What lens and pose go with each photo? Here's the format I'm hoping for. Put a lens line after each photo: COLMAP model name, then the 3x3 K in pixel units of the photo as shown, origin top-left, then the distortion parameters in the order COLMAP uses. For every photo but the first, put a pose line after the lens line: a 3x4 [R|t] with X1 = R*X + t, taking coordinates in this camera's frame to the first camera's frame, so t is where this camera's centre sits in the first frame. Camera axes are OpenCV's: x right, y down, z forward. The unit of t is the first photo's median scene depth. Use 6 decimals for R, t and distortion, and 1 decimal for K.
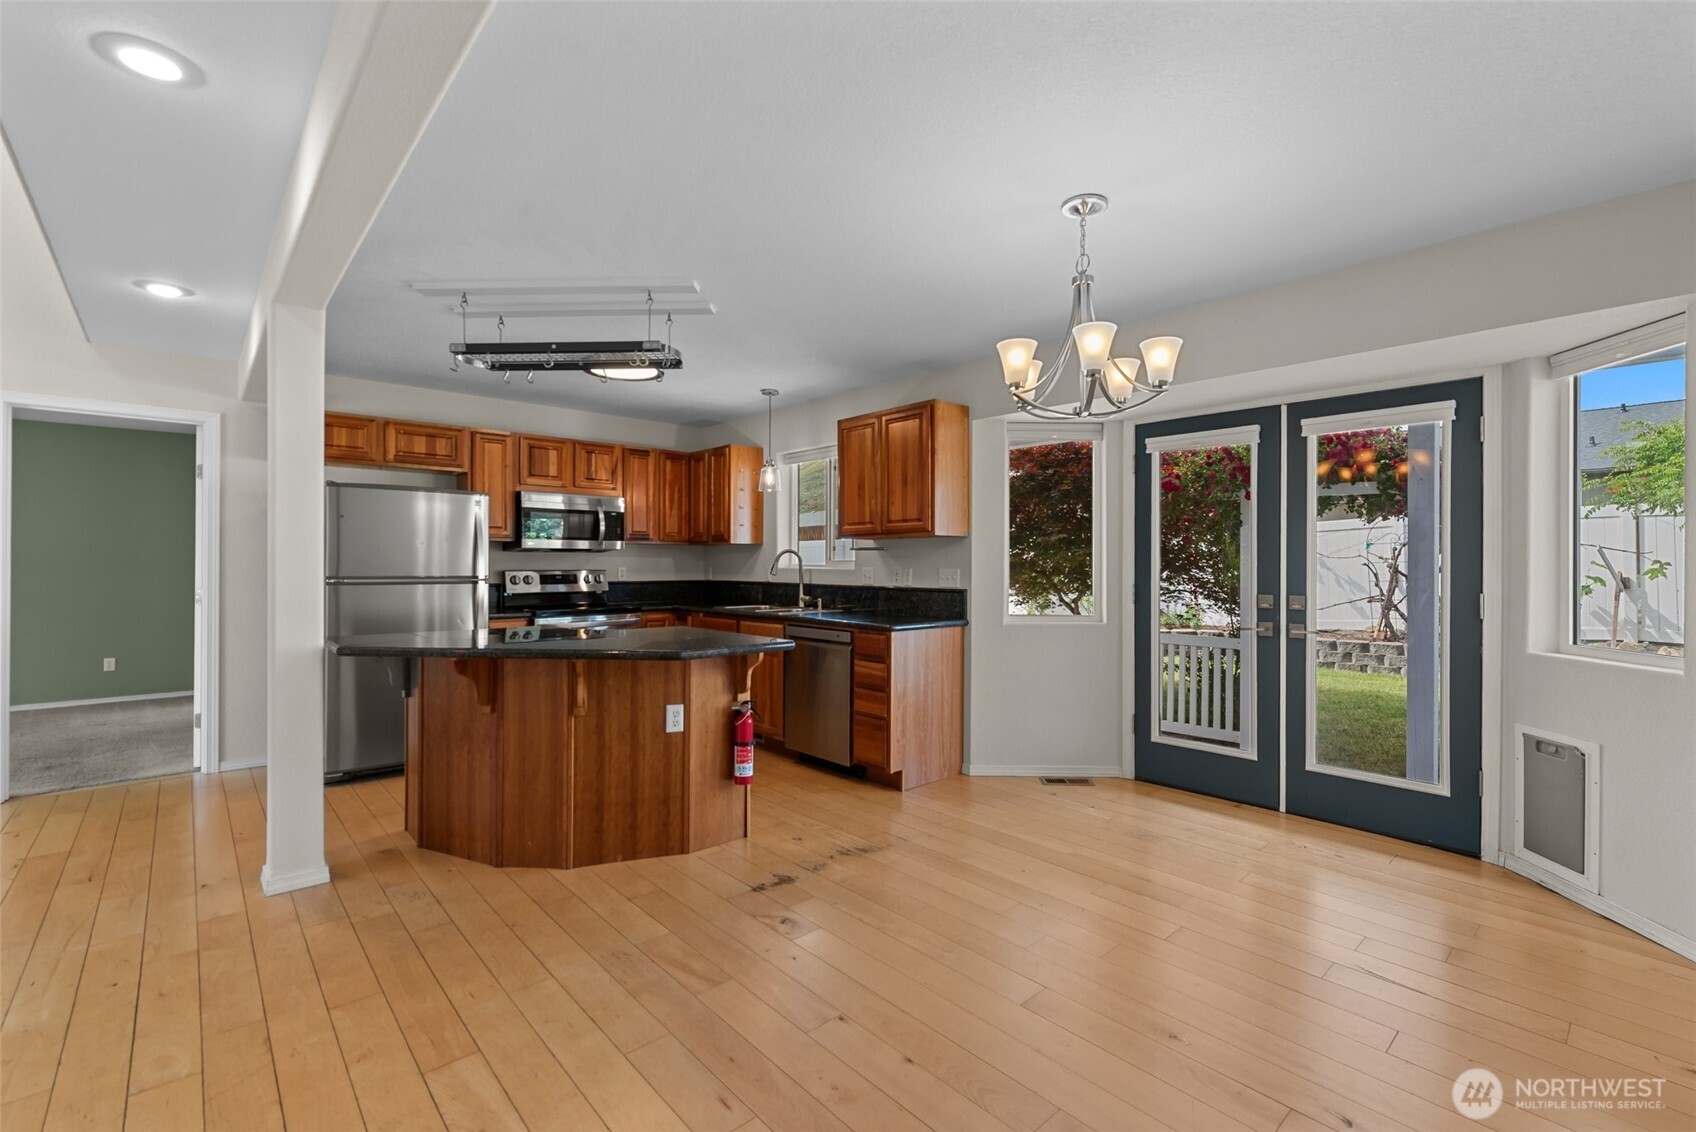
lens RADIAL K [[746.7, 0, 861.8], [0, 746.7, 561.3], [0, 0, 1]] dist [0.002066, -0.000663]
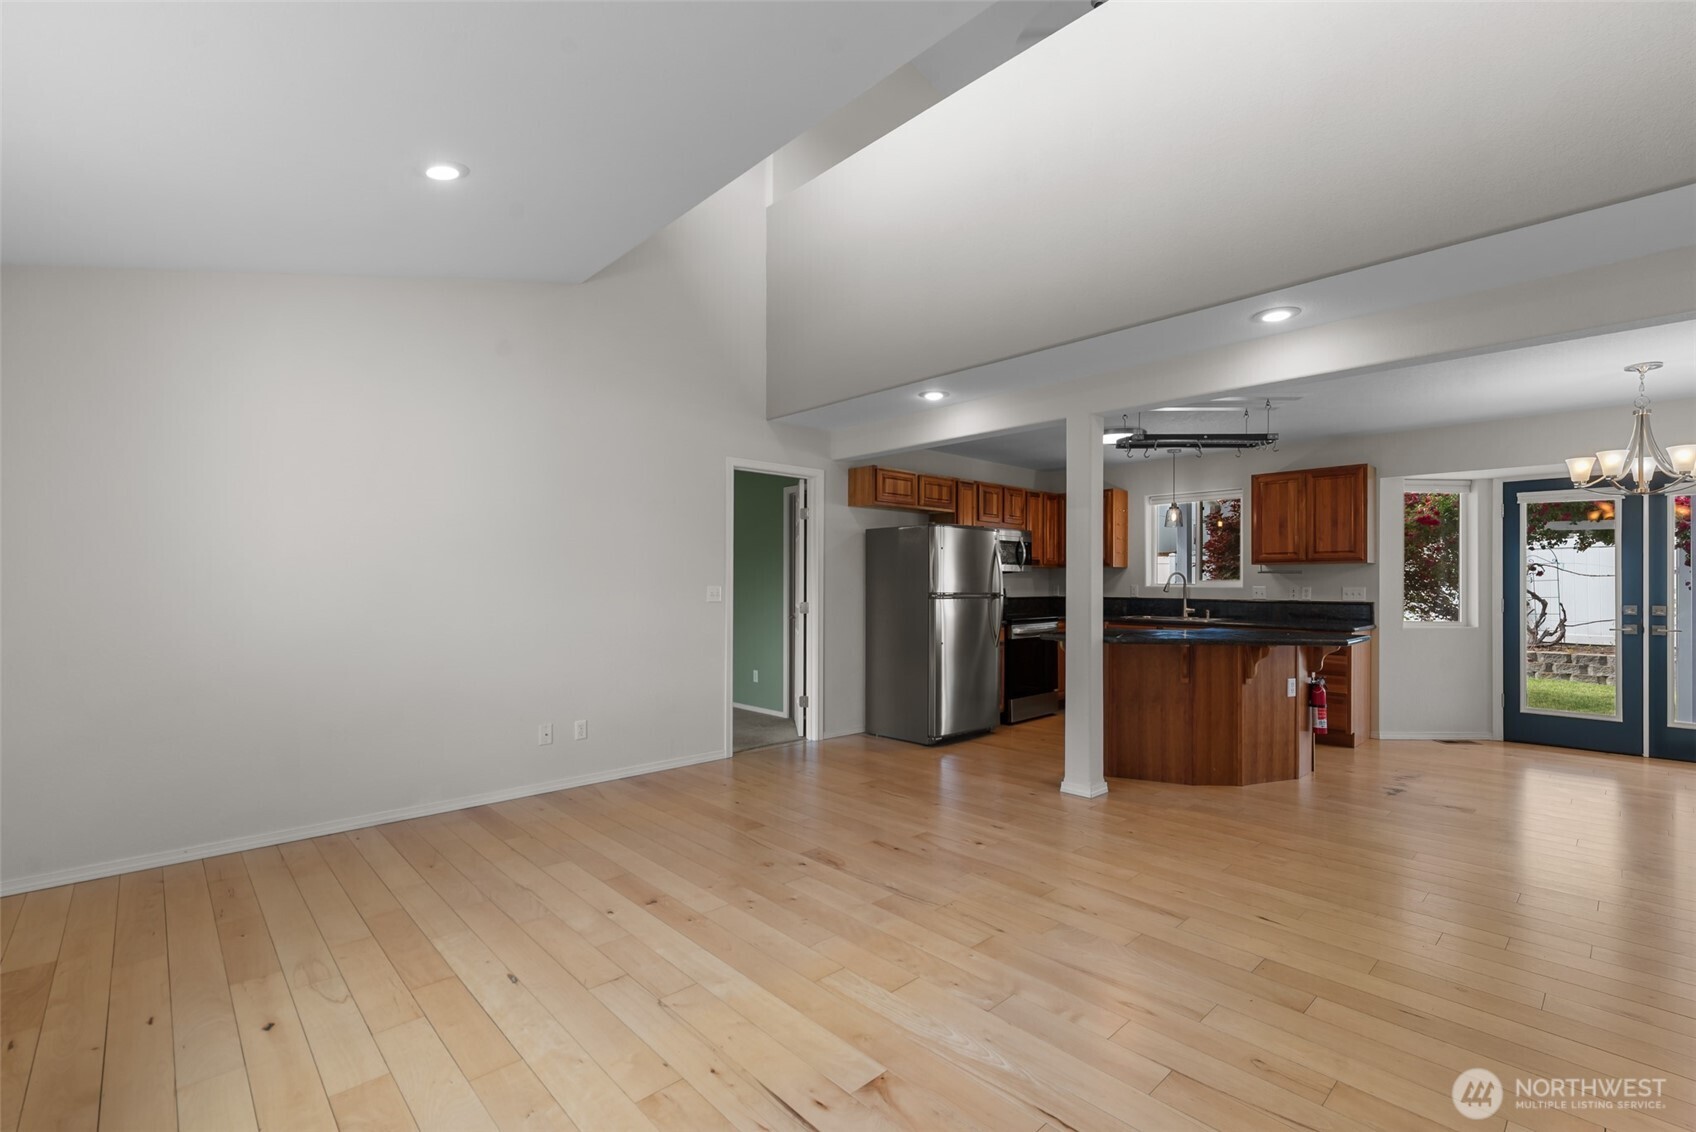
lens RADIAL K [[746.7, 0, 863.7], [0, 746.7, 576.7], [0, 0, 1]] dist [0.002066, -0.000663]
pose [[0.999713, 0.001505, 0.023904, -0.864003], [-0.001397, 0.999989, -0.004521, -0.001558], [-0.023910, 0.004487, 0.999704, -0.355335]]
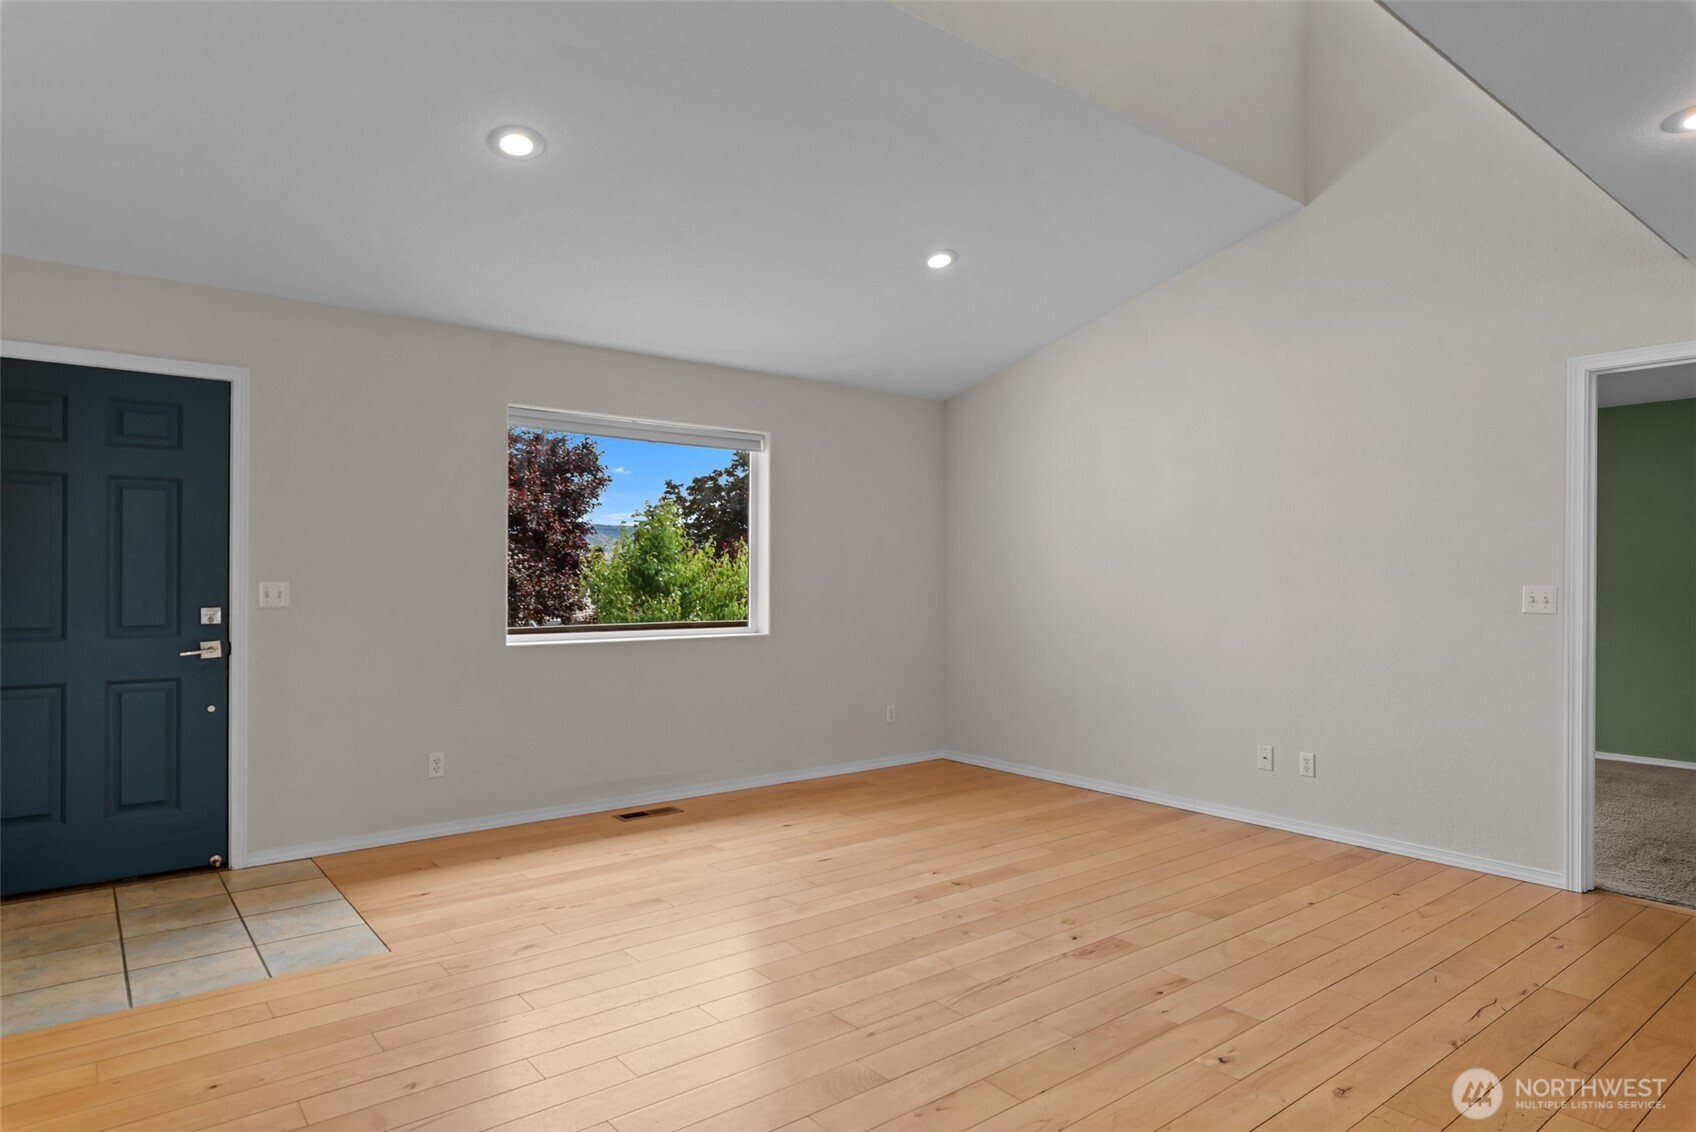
lens RADIAL K [[985.5, 0, 856.7], [0, 985.5, 571.8], [0, 0, 1]] dist [-0.004171, -0.001499]
pose [[-0.073405, -0.005403, -0.997288, -0.107694], [0.000086, 0.999985, -0.005424, 0.008353], [0.997302, -0.000484, -0.073404, 0.316855]]
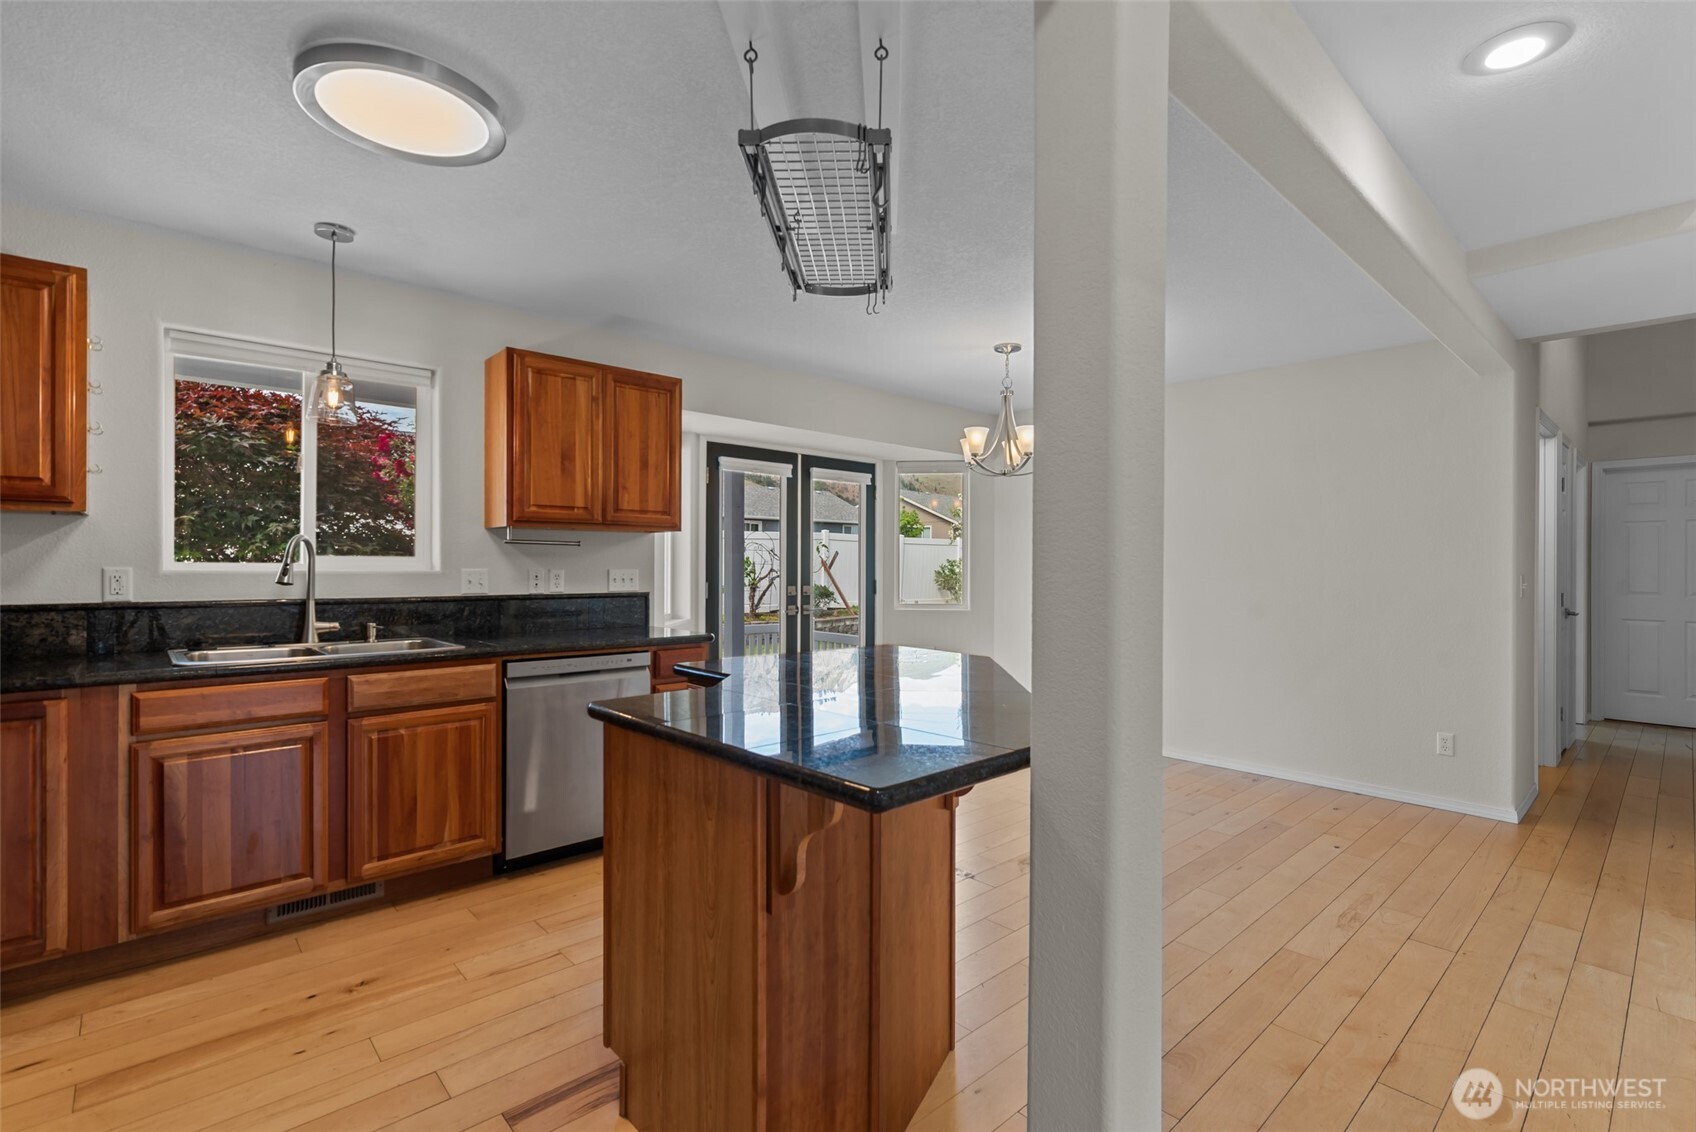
lens RADIAL K [[776.9, 0, 861.1], [0, 776.9, 569.2], [0, 0, 1]] dist [0.007637, -0.001074]
pose [[-0.005591, -0.006051, 0.999966, -0.835910], [-0.006199, 0.999963, 0.006016, 0.003157], [-0.999965, -0.006165, -0.005628, 0.789863]]
